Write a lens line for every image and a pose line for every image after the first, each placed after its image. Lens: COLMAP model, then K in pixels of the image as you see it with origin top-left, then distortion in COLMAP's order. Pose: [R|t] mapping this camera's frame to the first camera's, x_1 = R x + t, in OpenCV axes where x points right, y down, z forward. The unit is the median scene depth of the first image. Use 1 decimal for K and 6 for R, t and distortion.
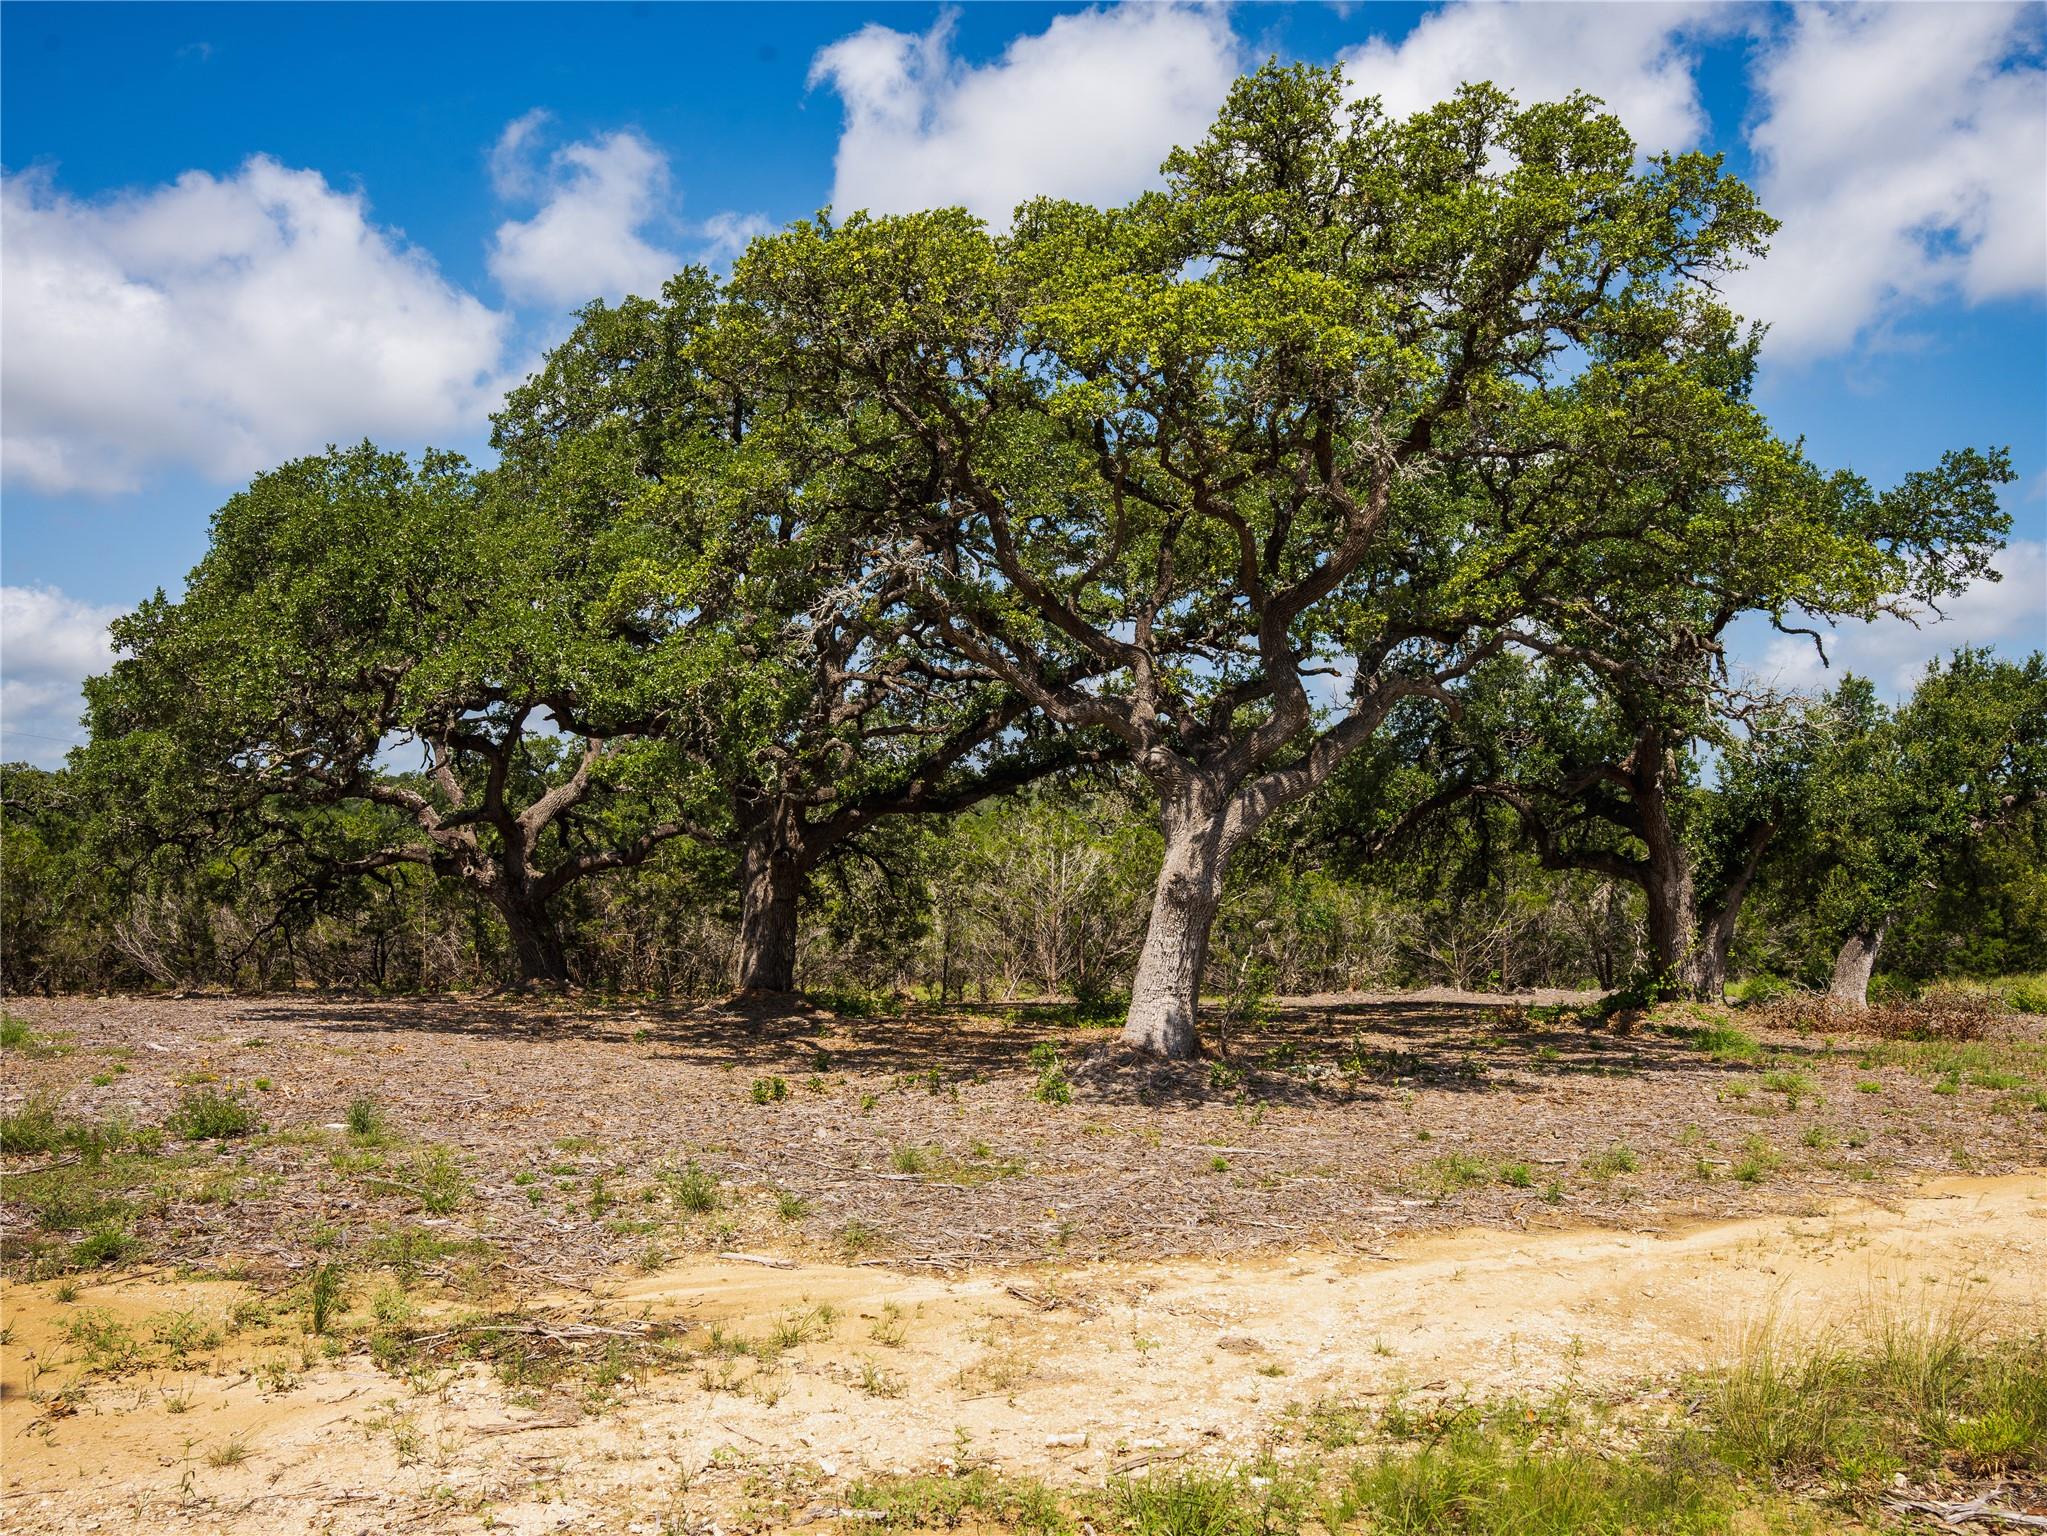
lens RADIAL K [[1581.5, 0, 1023.5], [0, 1581.5, 768.0], [0, 0, 1]] dist [-0.178134, 0.128175]
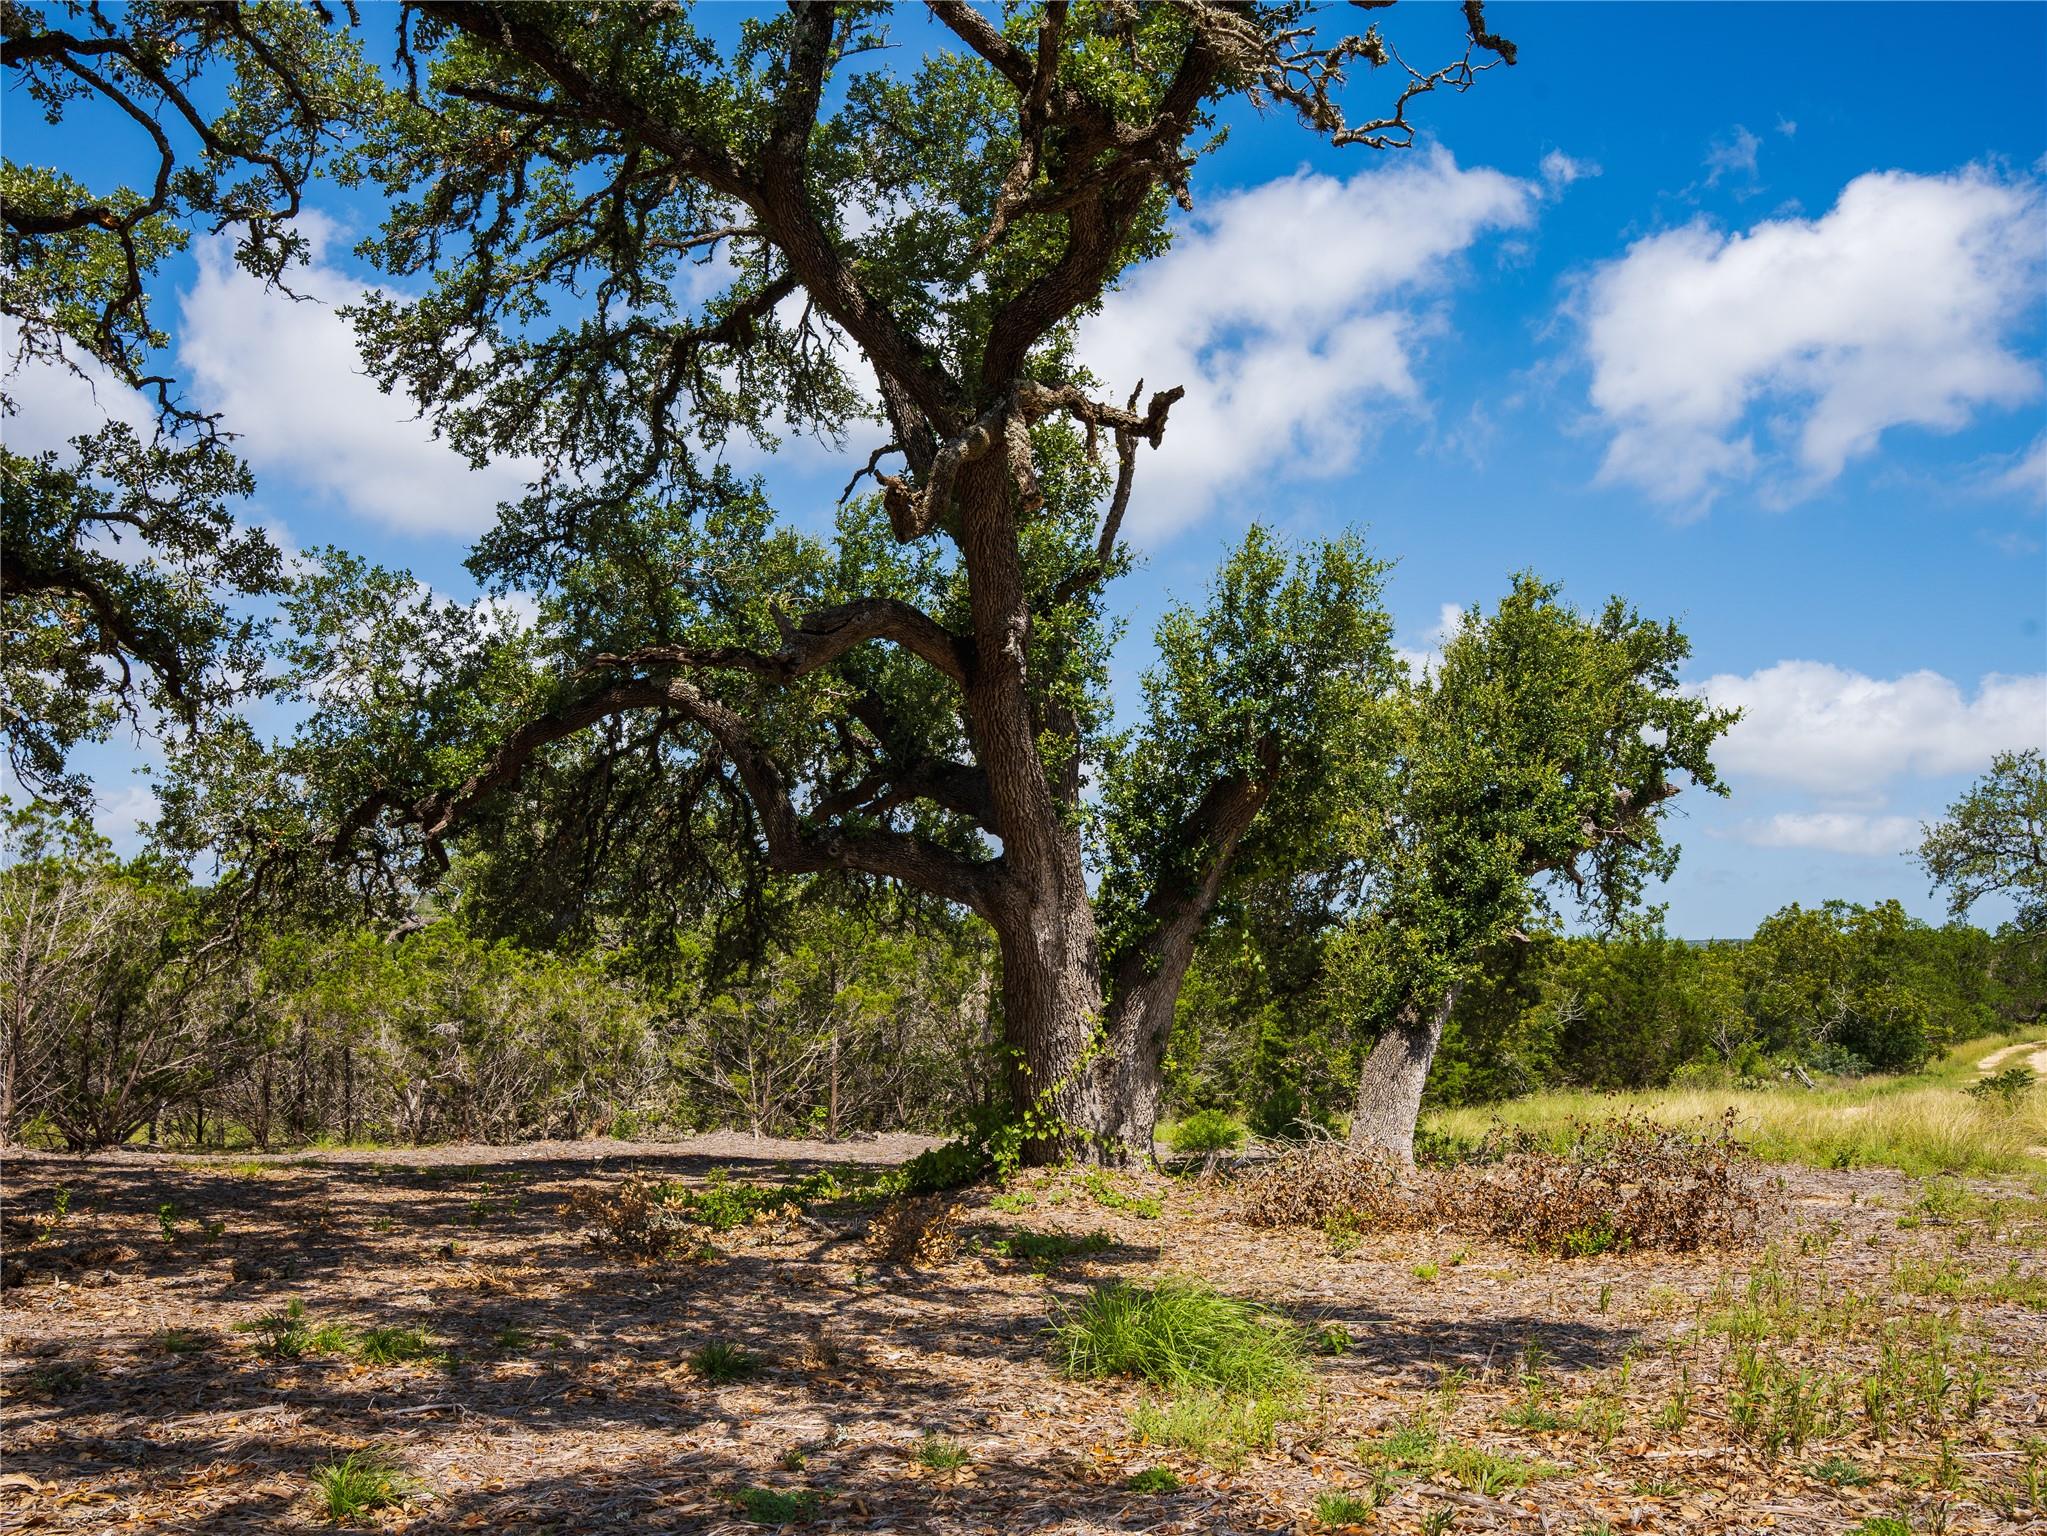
lens RADIAL K [[1581.5, 0, 1023.5], [0, 1581.5, 768.0], [0, 0, 1]] dist [-0.178134, 0.128175]
pose [[0.937486, 0.054869, 0.343670, 0.412711], [-0.024311, 0.995406, -0.092603, 0.127625], [-0.347172, 0.078459, 0.934514, 0.920085]]
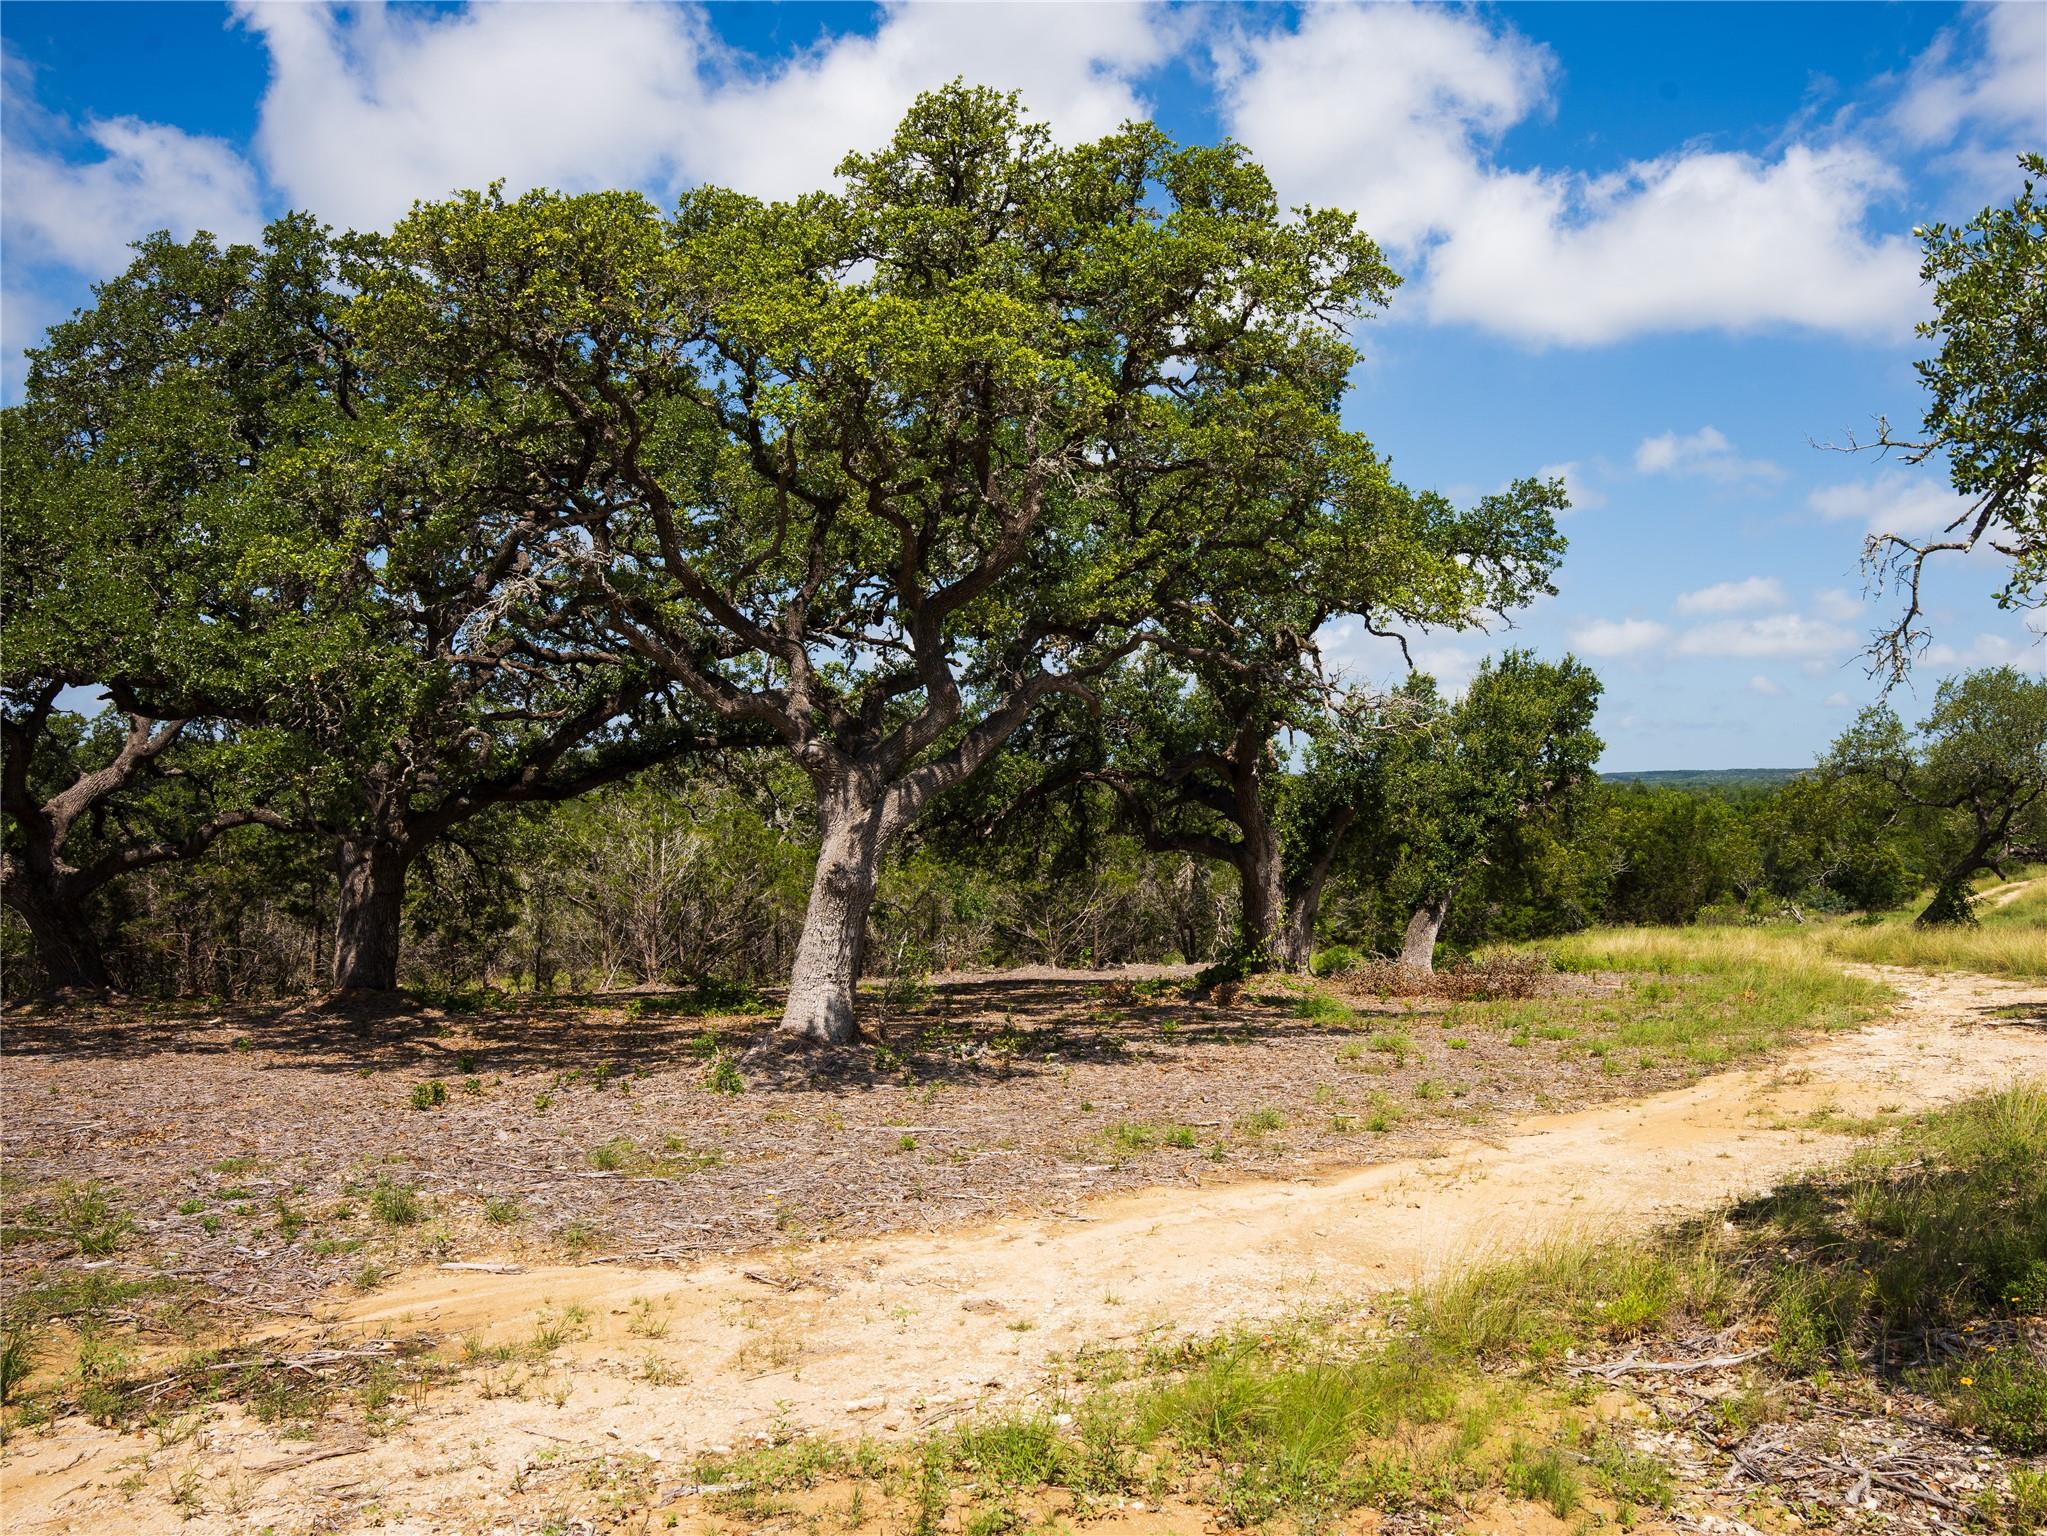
lens RADIAL K [[1588.3, 0, 1123.2], [0, 1588.3, 760.6], [0, 0, 1]] dist [-0.170347, 0.134092]
pose [[0.945704, 0.001734, 0.325024, -0.051723], [-0.004302, 0.999965, 0.007184, -0.006906], [-0.325000, -0.008192, 0.945679, -0.025307]]
